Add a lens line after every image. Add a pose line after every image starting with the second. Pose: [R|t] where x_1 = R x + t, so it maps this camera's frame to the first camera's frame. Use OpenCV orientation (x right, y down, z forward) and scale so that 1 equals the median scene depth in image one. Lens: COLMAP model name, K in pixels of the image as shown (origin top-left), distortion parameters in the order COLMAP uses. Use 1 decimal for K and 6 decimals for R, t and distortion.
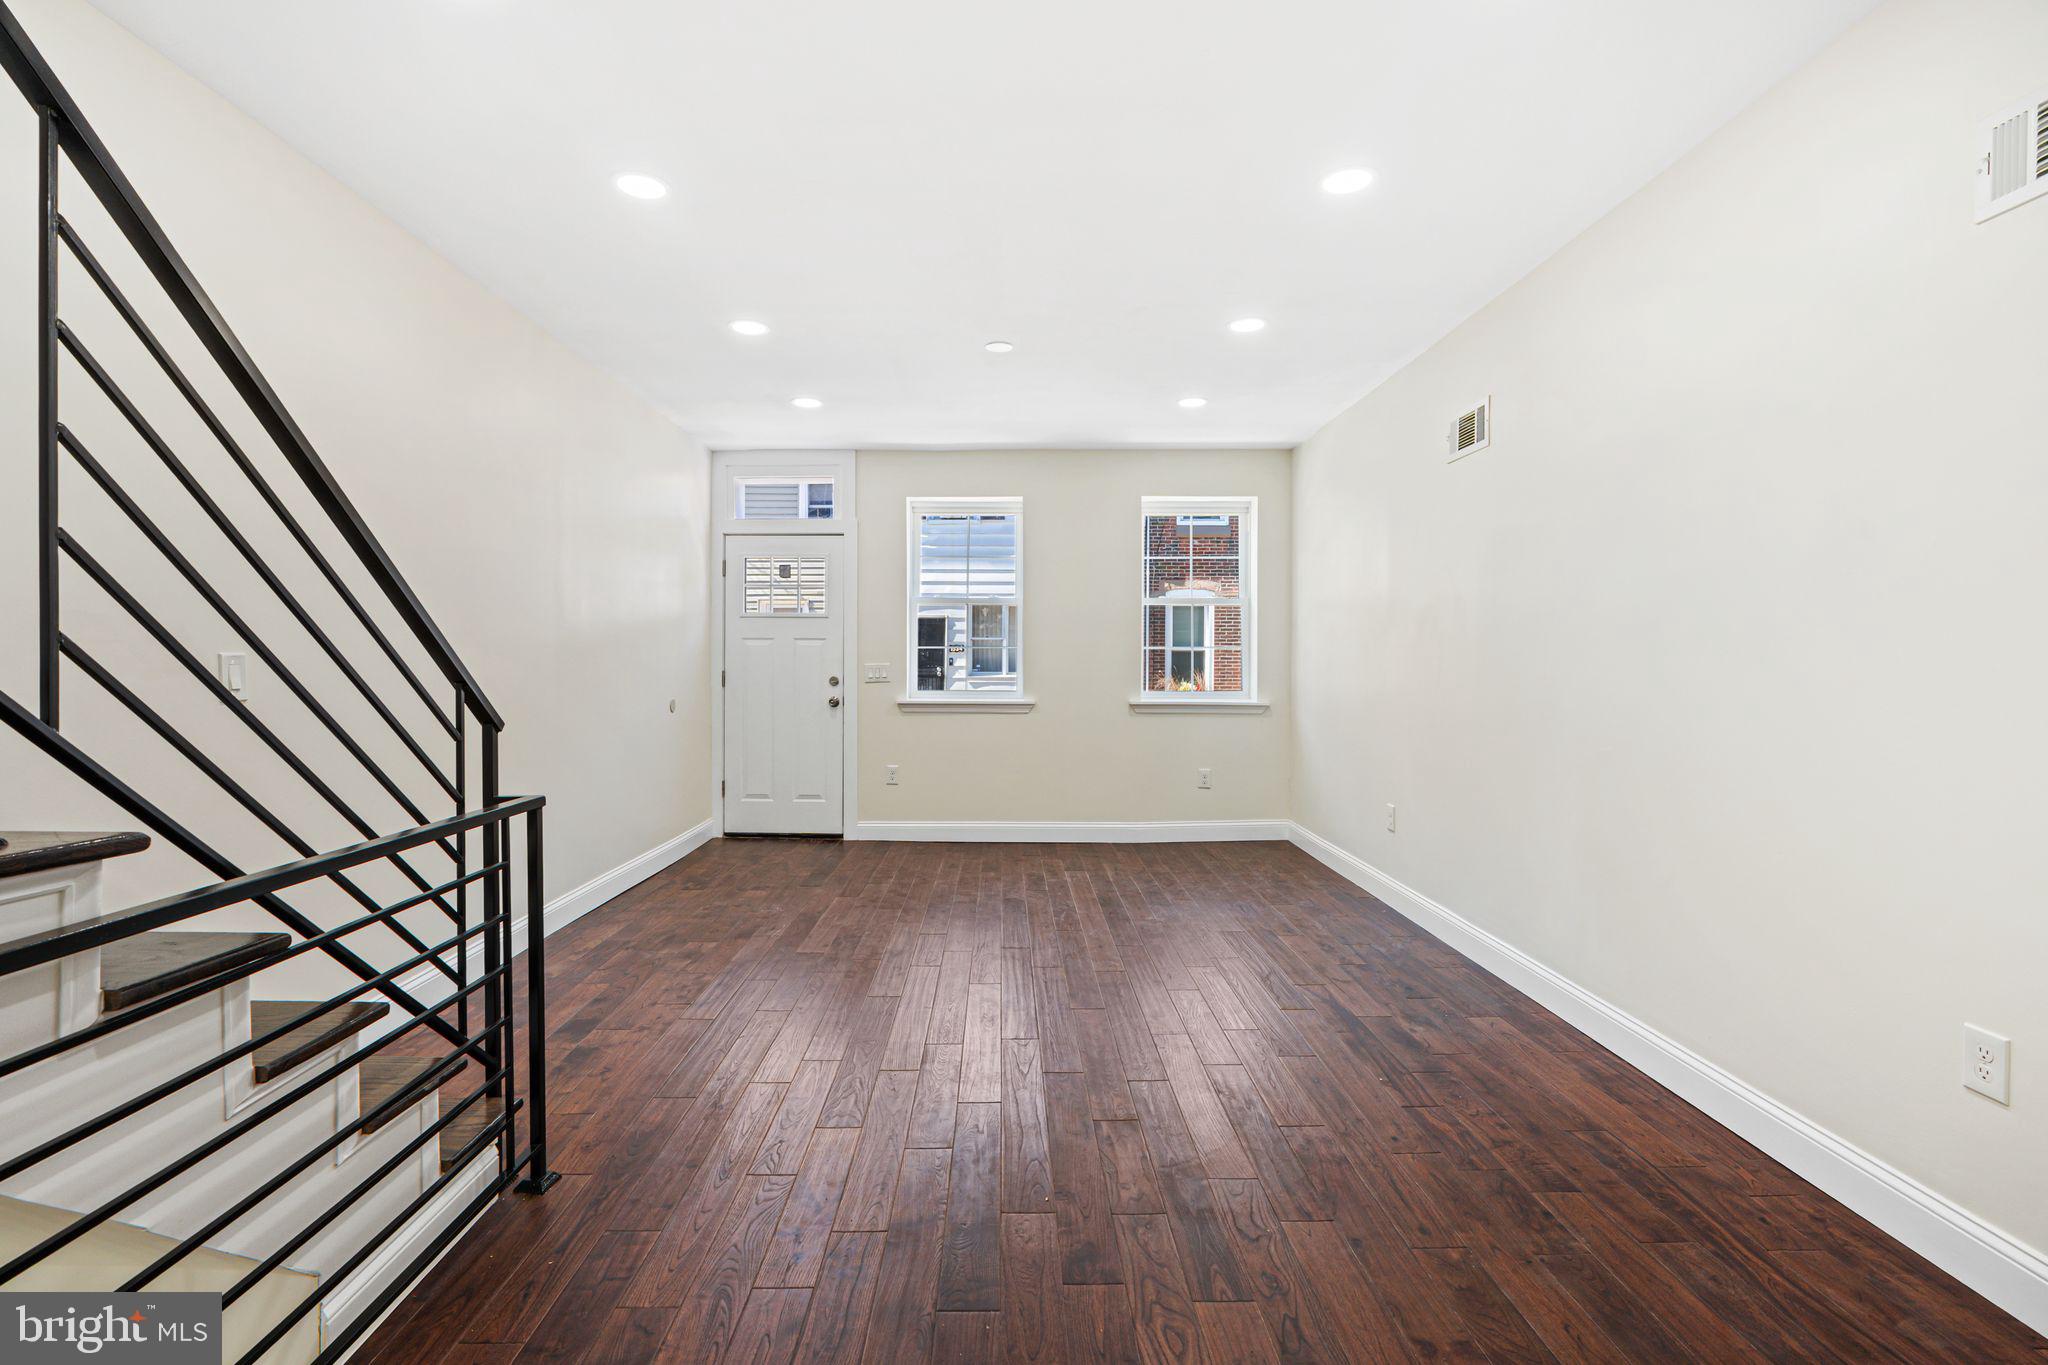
lens RADIAL K [[926.3, 0, 1026.9], [0, 926.3, 668.5], [0, 0, 1]] dist [-0.012311, 0.003166]
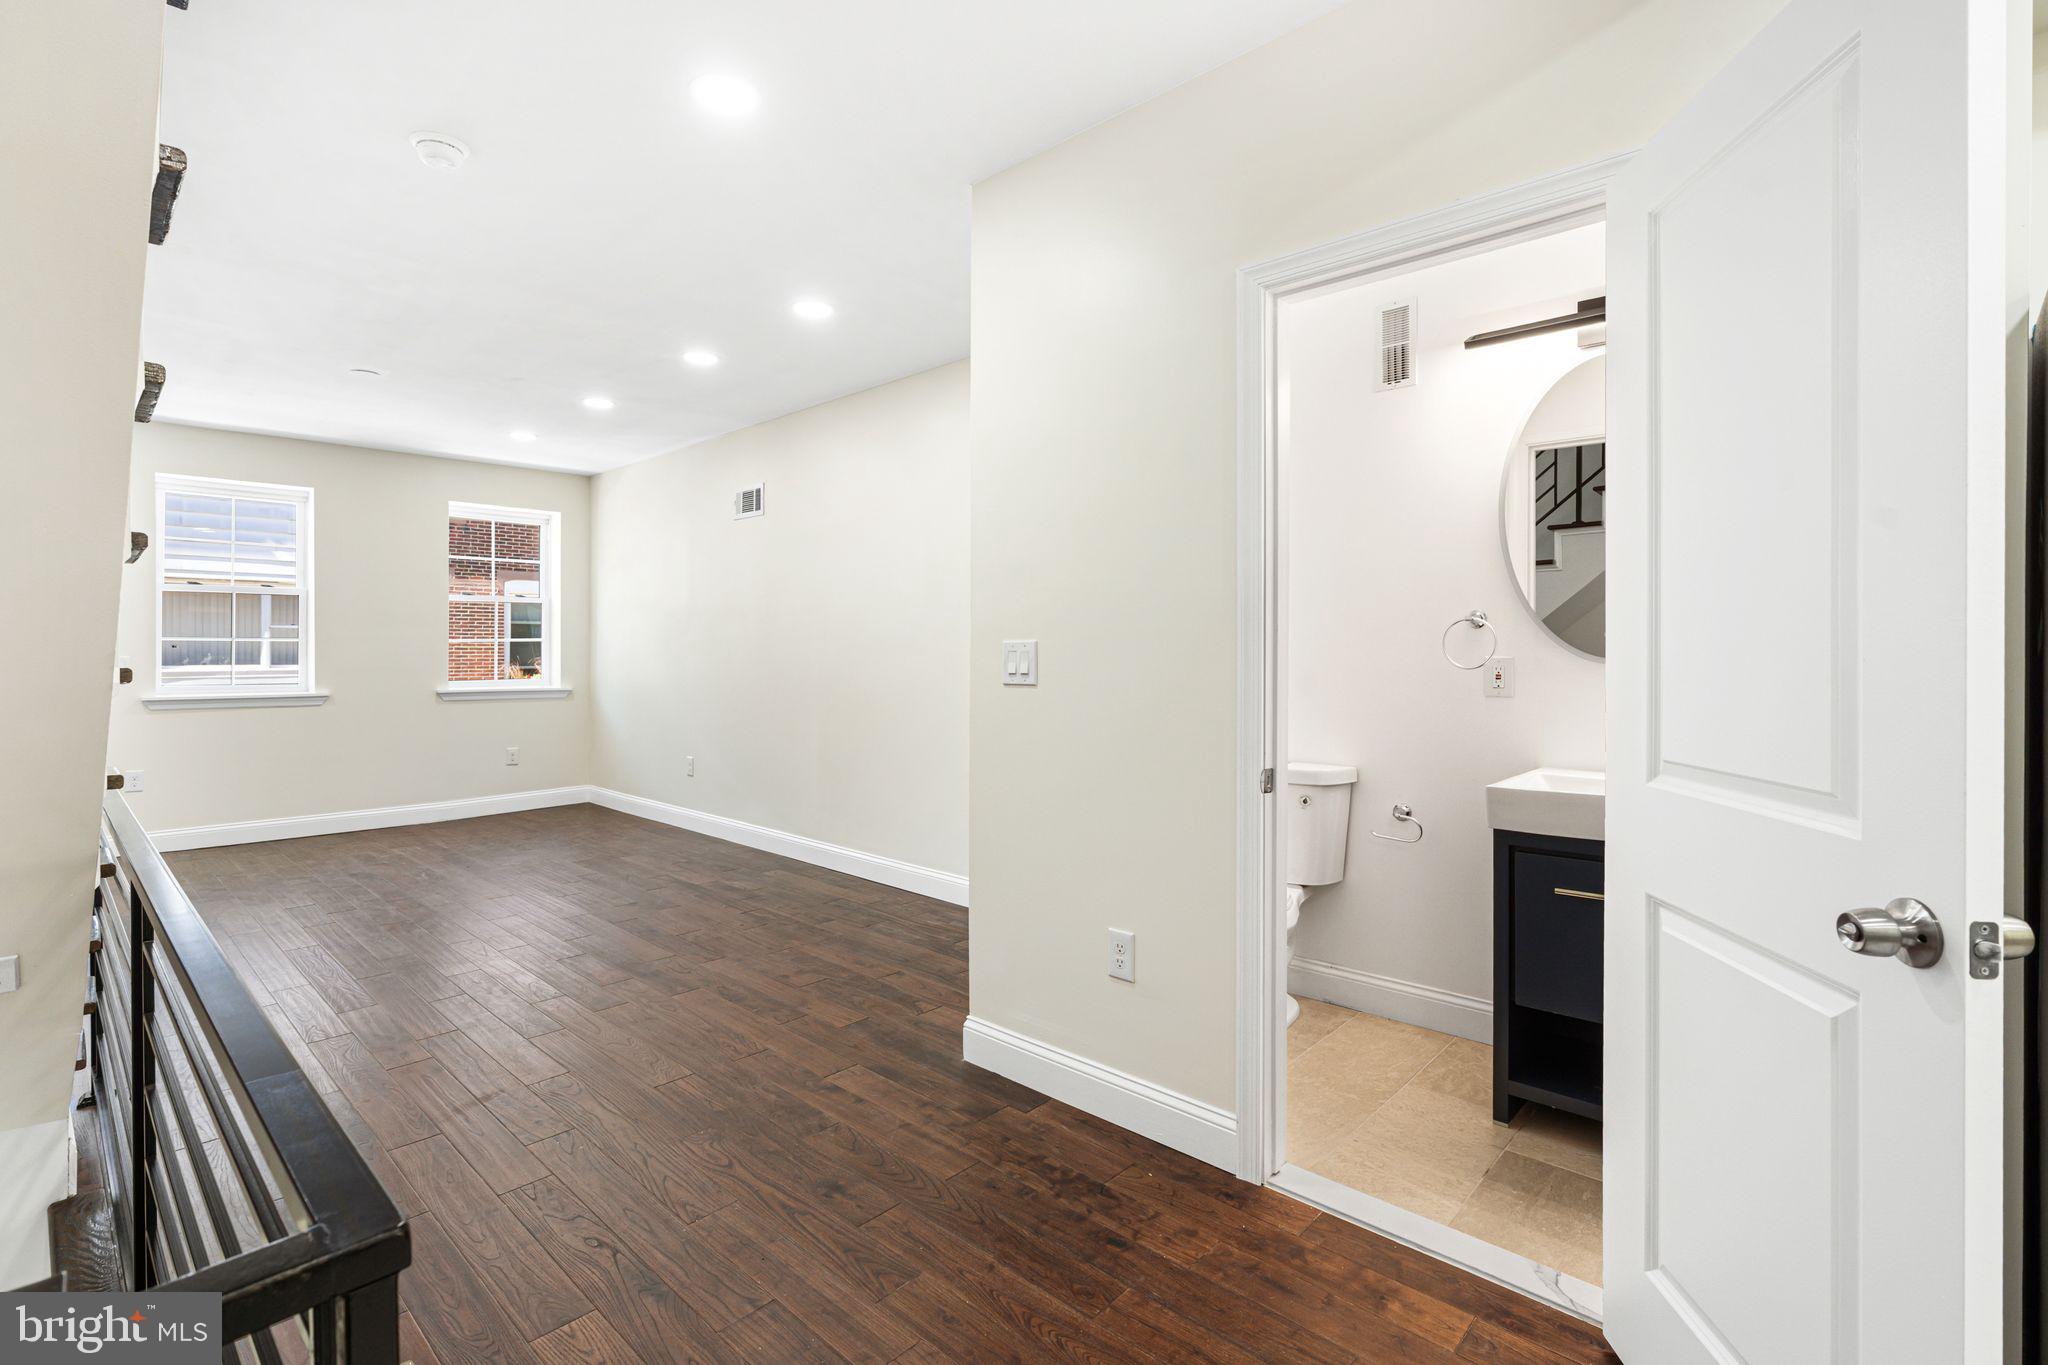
lens RADIAL K [[926.3, 0, 1017.7], [0, 926.3, 652.3], [0, 0, 1]] dist [-0.012311, 0.003166]
pose [[0.696041, -0.001419, 0.718001, -0.190537], [0.004933, 0.999984, -0.002806, -0.002098], [-0.717985, 0.005495, 0.696036, -0.232854]]
